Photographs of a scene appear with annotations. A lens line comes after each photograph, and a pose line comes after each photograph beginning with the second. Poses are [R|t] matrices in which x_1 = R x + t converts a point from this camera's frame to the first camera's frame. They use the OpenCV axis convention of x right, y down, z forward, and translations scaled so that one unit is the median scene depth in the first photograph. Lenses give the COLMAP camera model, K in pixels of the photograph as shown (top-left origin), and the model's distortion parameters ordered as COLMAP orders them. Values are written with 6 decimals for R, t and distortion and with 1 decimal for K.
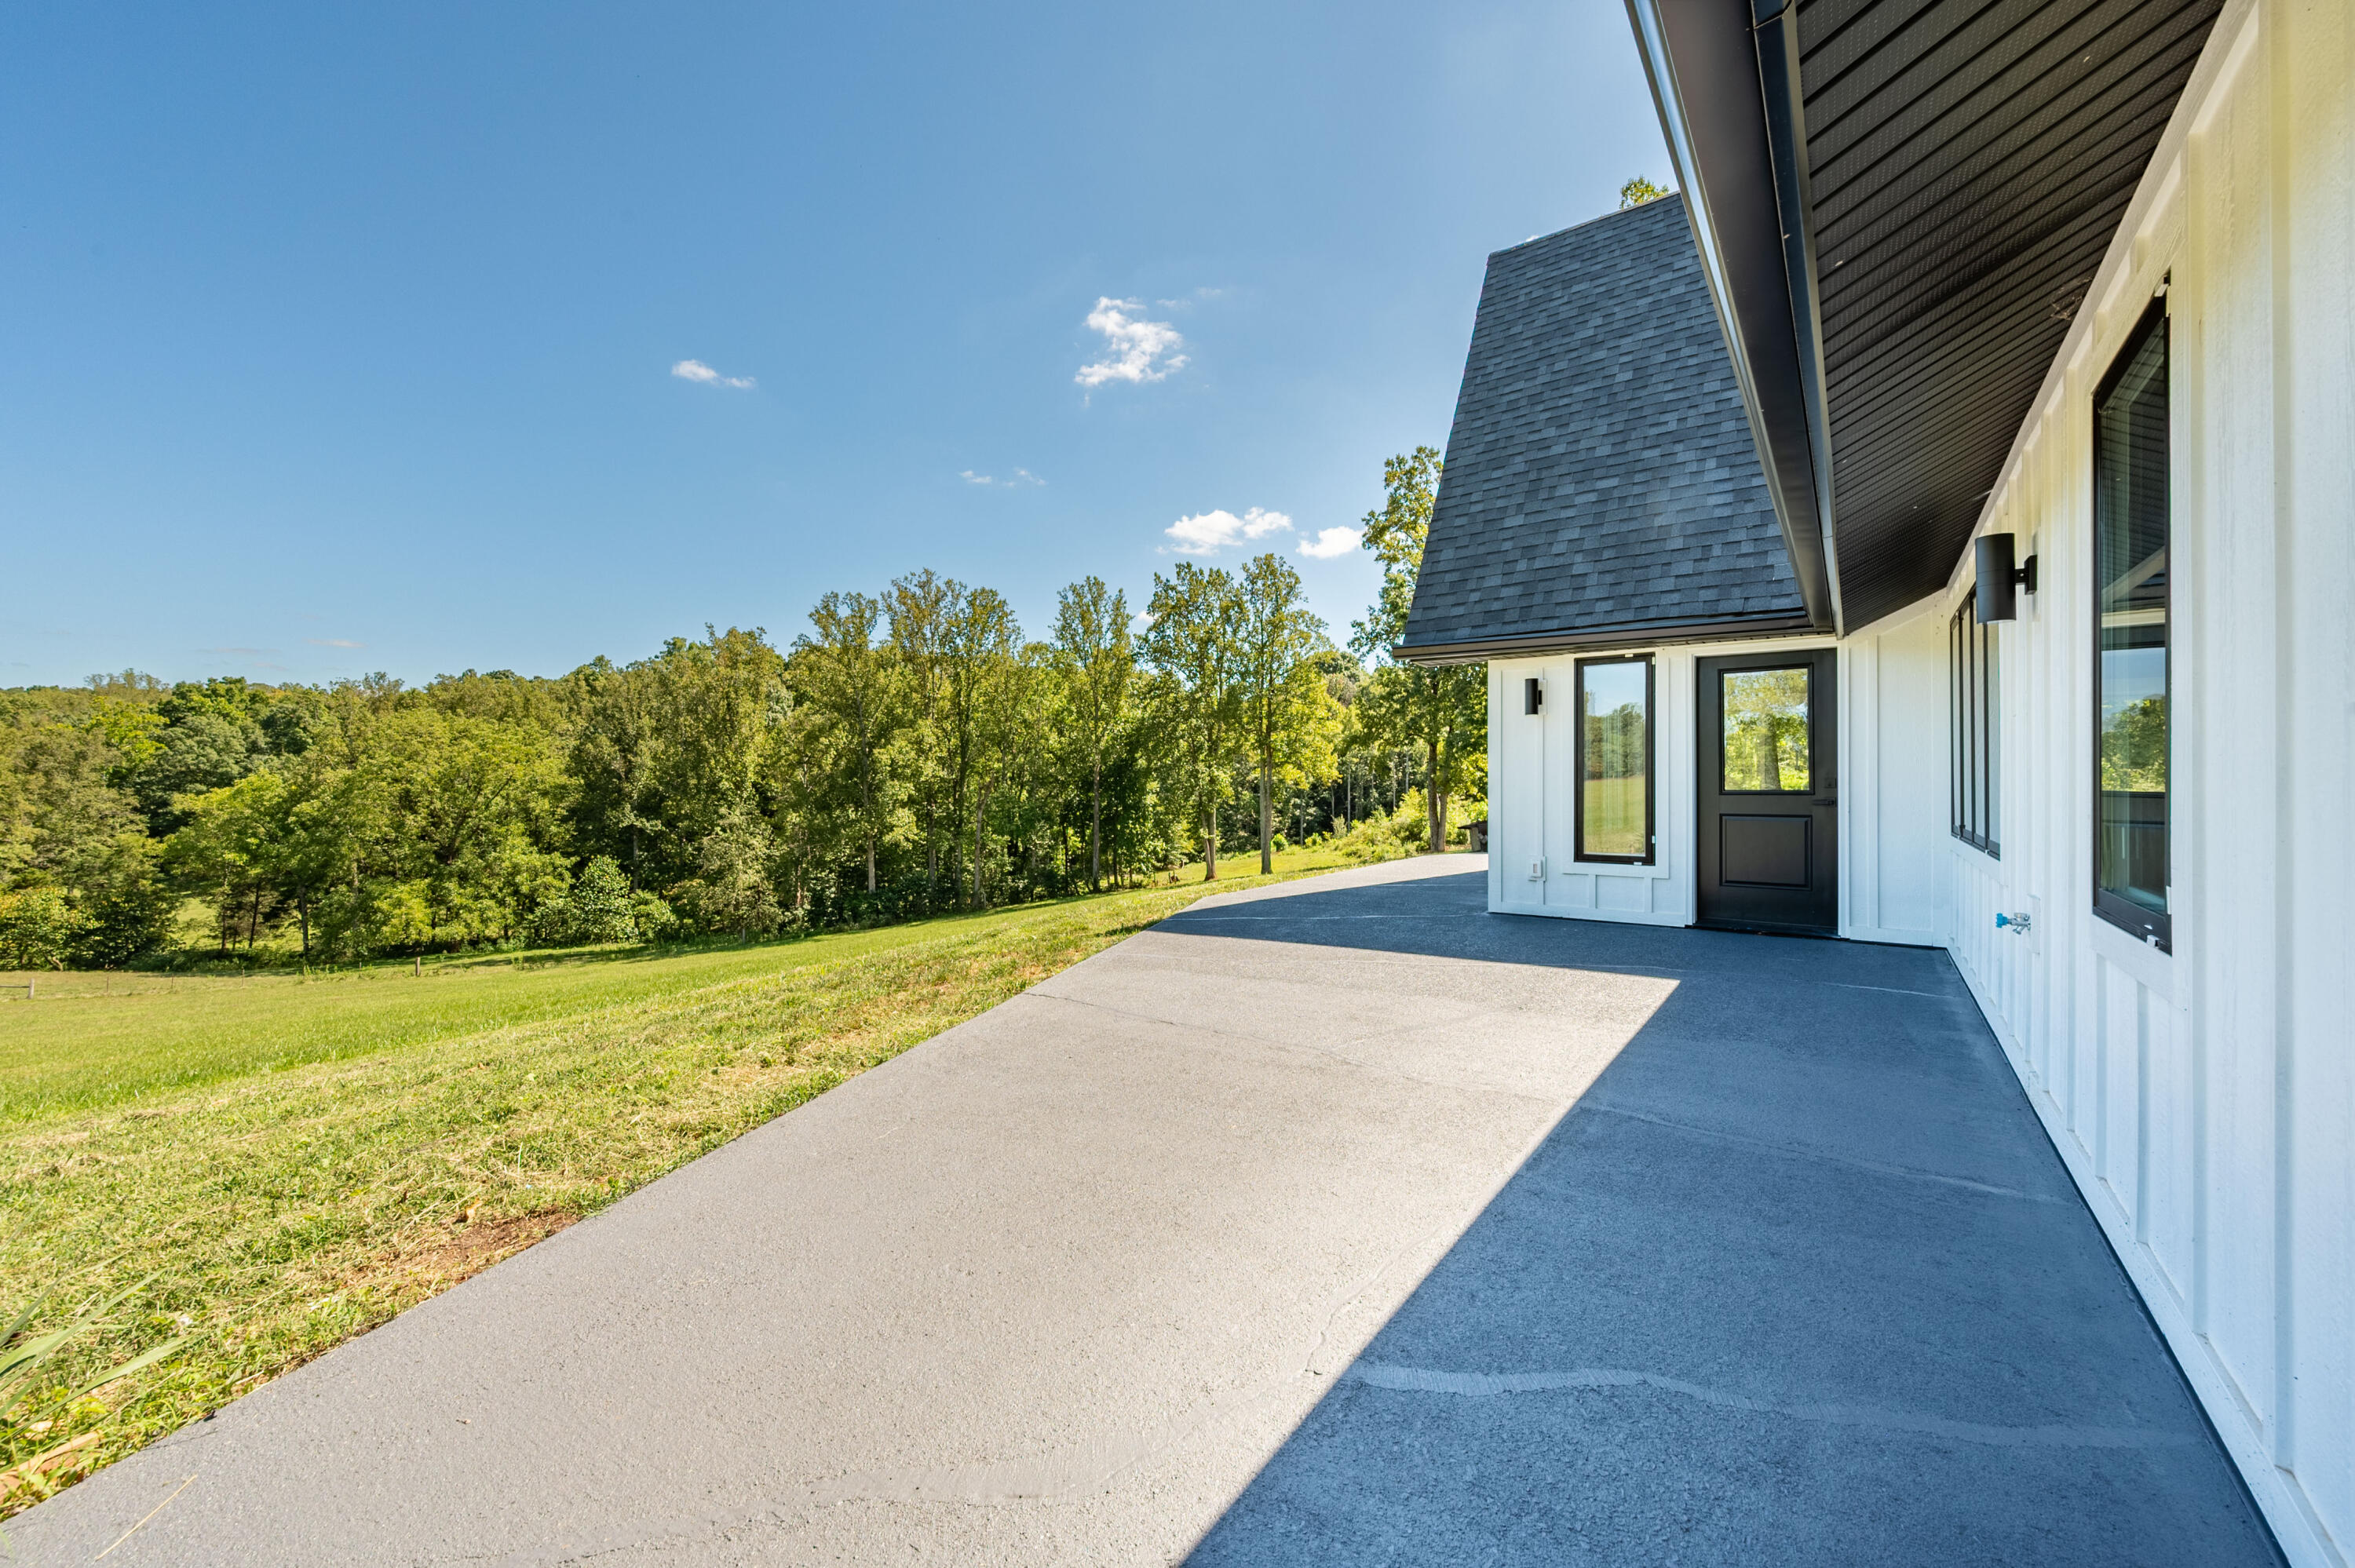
lens RADIAL K [[924.8, 0, 1190.5], [0, 924.8, 790.4], [0, 0, 1]] dist [-0.002376, -0.000125]
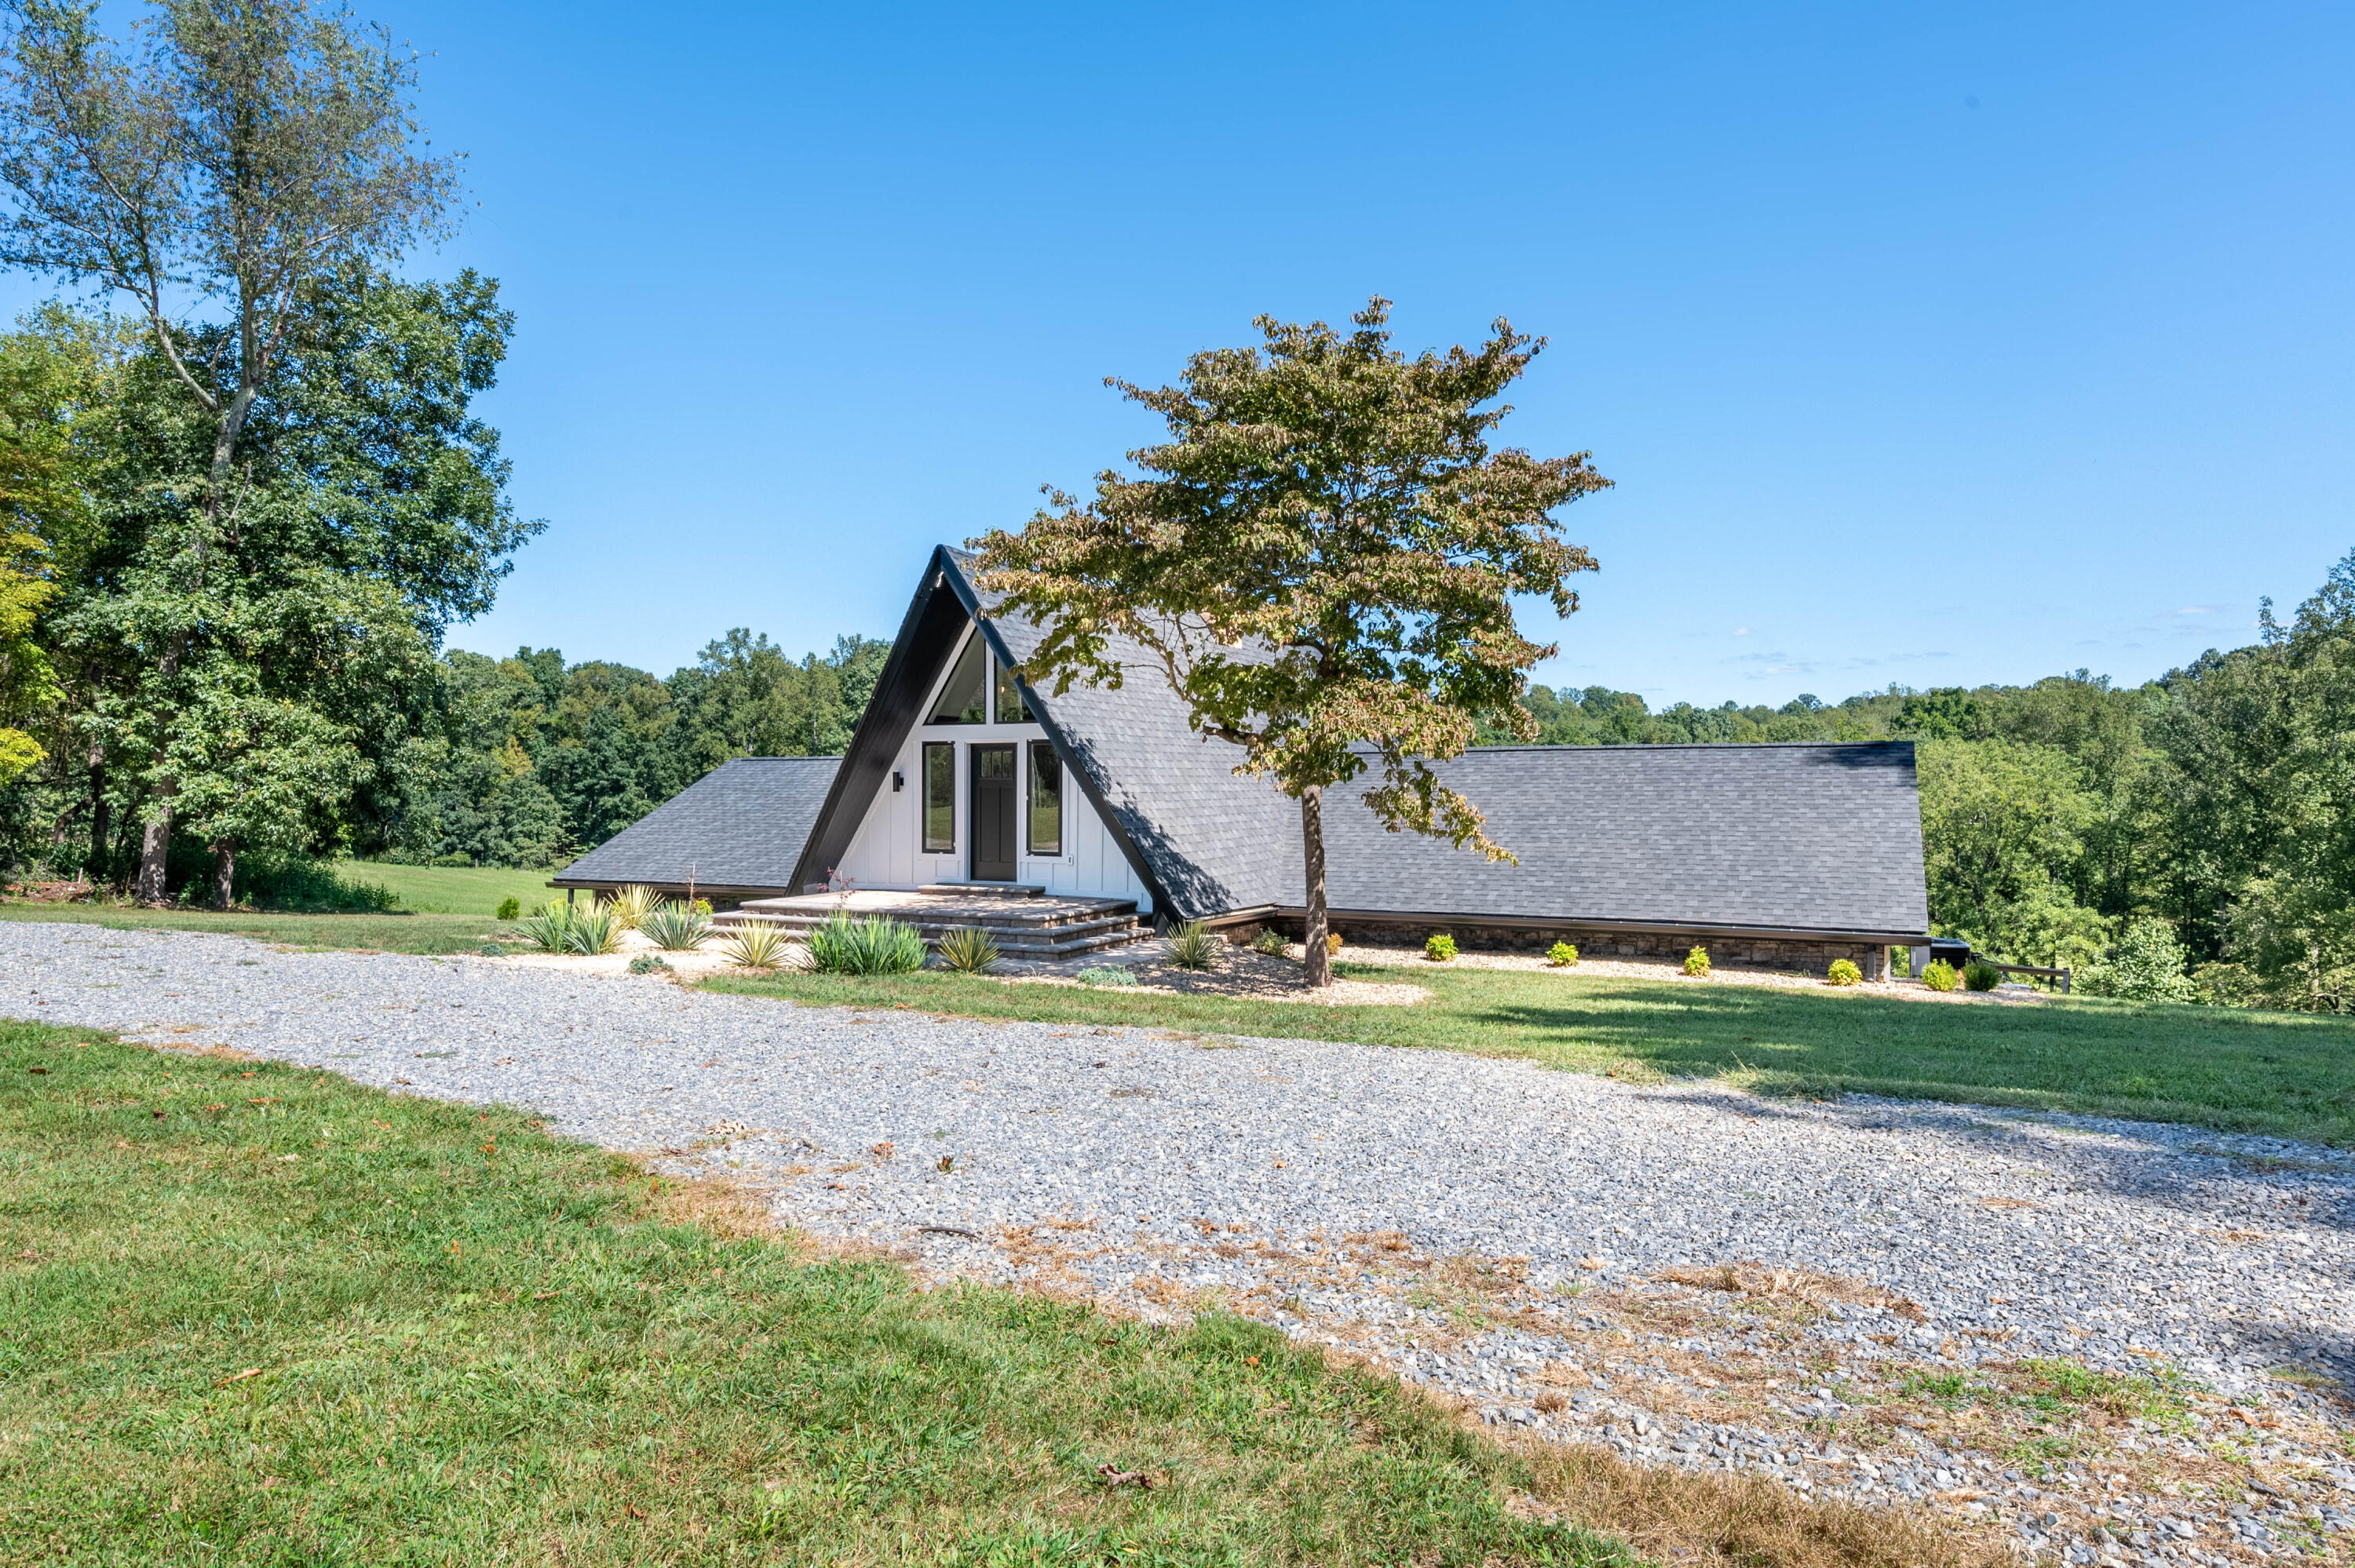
lens RADIAL K [[1393.3, 0, 1180.1], [0, 1393.3, 780.0], [0, 0, 1]] dist [-0.011264, 0.006080]
pose [[0.166072, -0.004694, -0.986102, 0.400312], [-0.005848, 0.999966, -0.005744, -0.034779], [0.986096, 0.006720, 0.166039, 0.013308]]
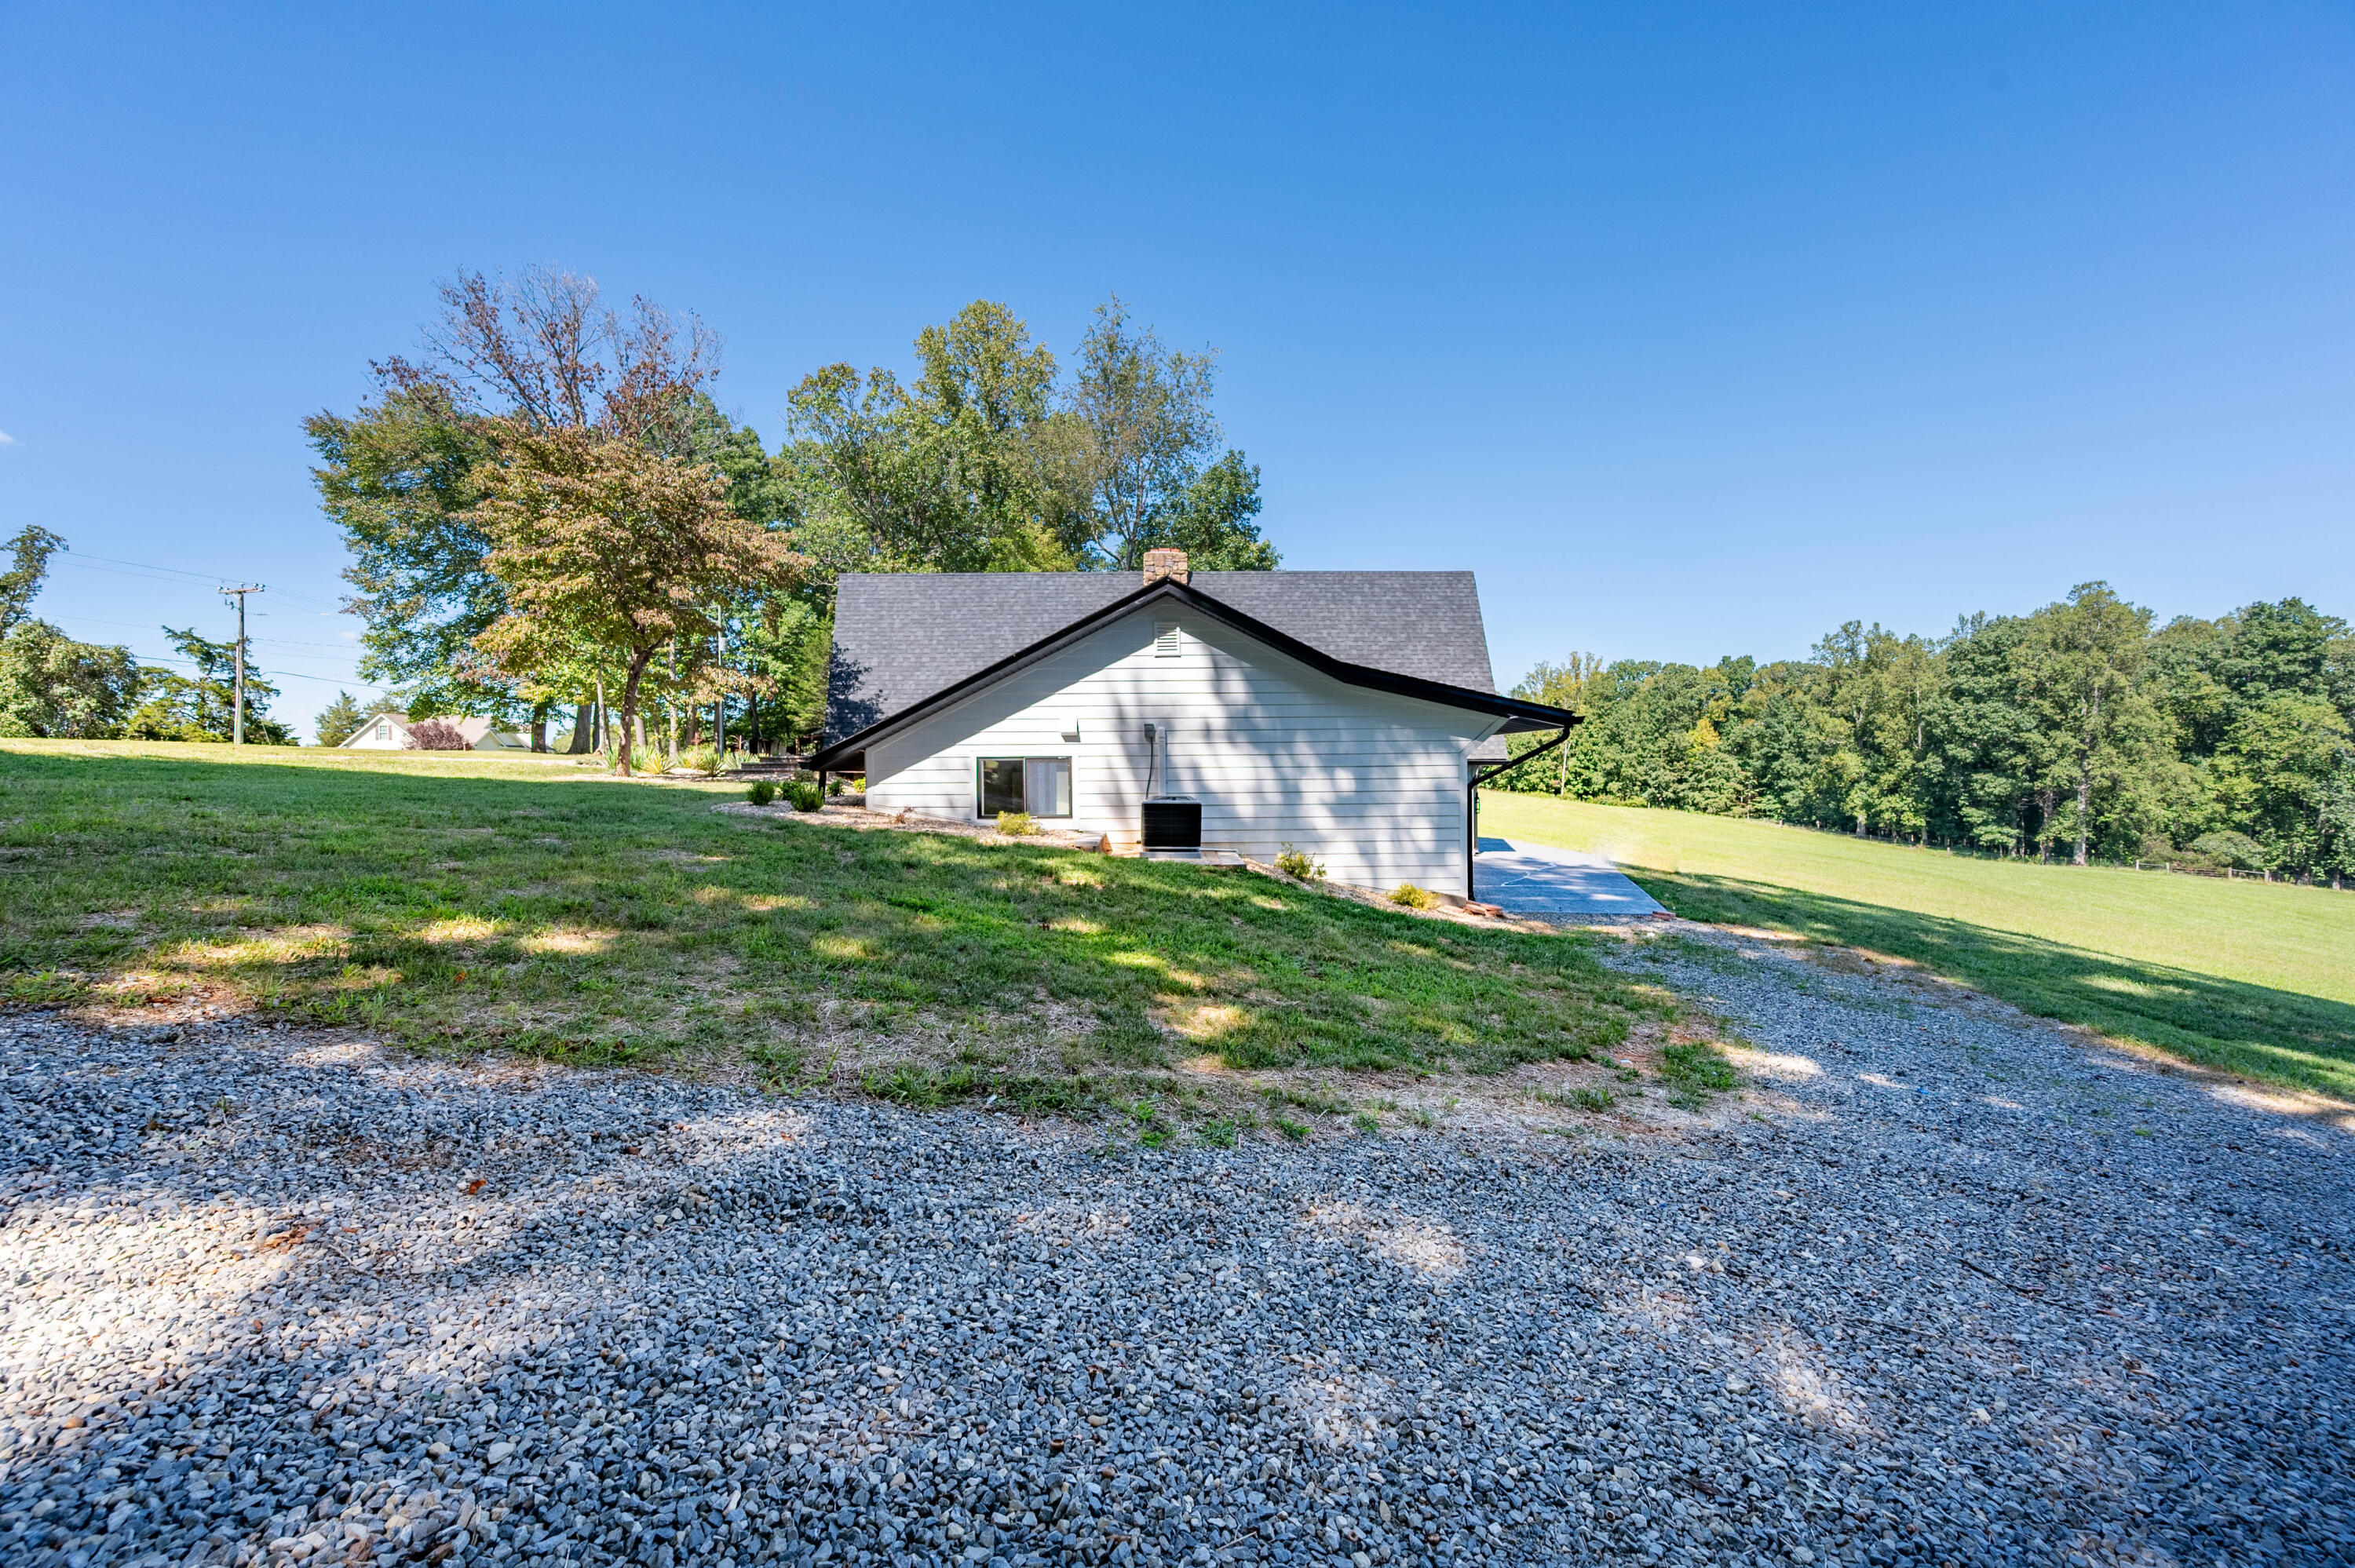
lens RADIAL K [[924.8, 0, 1176.5], [0, 924.8, 782.4], [0, 0, 1]] dist [-0.002376, -0.000125]
pose [[-0.804774, 0.014756, -0.593398, 0.269493], [0.004320, 0.999810, 0.019003, -0.014852], [0.593566, 0.012730, -0.804685, 0.298609]]
